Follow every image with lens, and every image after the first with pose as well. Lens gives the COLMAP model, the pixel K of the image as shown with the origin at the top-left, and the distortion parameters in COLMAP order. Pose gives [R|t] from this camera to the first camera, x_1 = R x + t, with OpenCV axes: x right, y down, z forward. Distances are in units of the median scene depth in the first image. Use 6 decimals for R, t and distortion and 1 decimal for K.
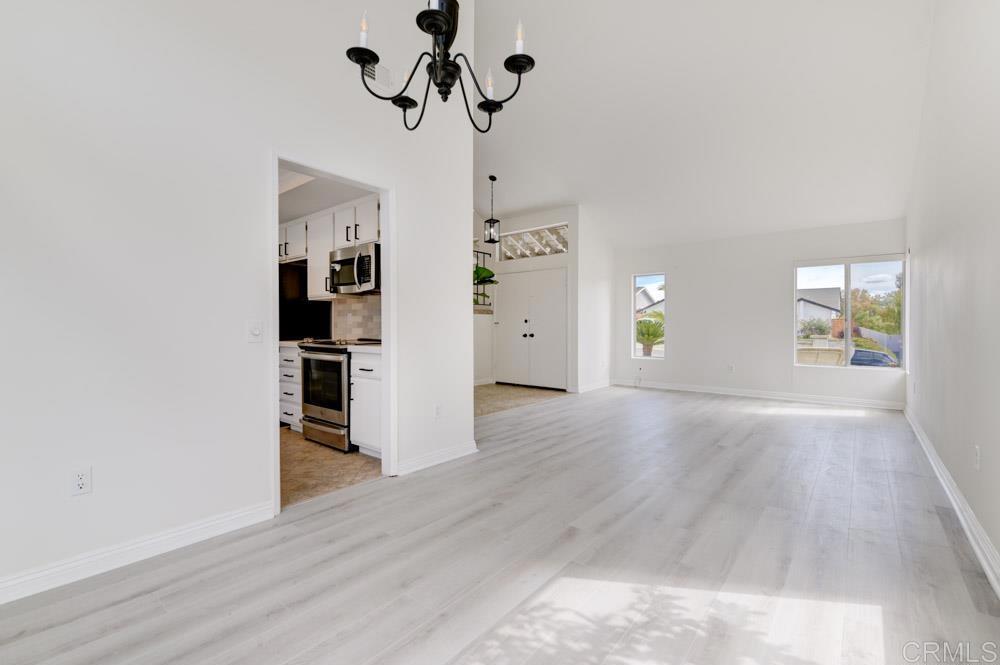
lens RADIAL K [[421.6, 0, 500.0], [0, 421.6, 332.5], [0, 0, 1]] dist [-0.010022, -0.000249]
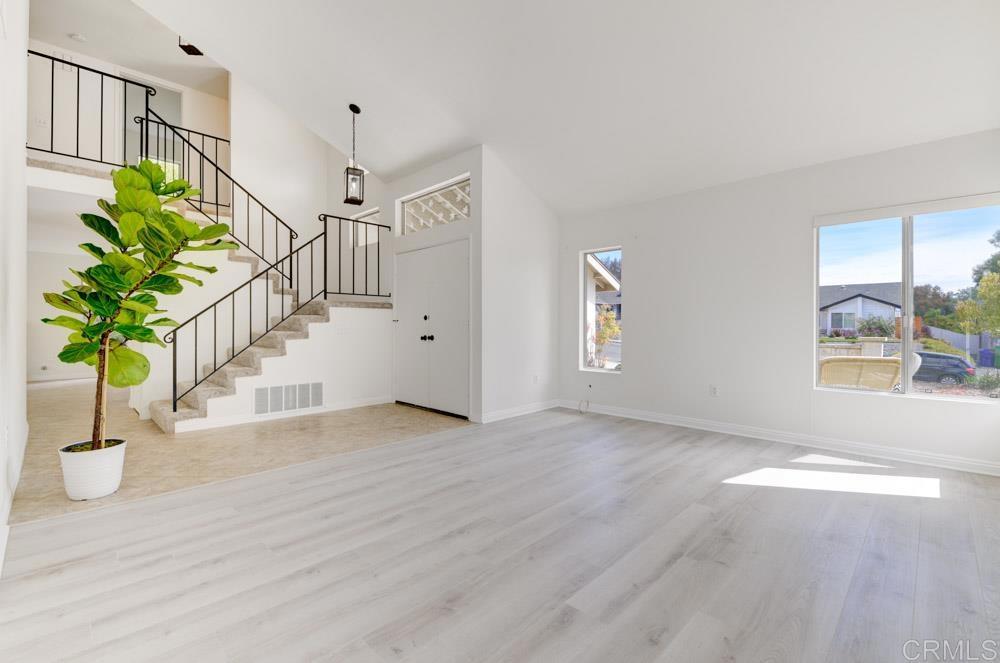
lens RADIAL K [[433.2, 0, 500.0], [0, 433.2, 331.5], [0, 0, 1]] dist [-0.009235, 0.000124]
pose [[0.997146, 0.001198, -0.075483, 0.382859], [-0.001263, 0.999999, -0.000813, -0.005062], [0.075482, 0.000906, 0.997147, 0.442578]]
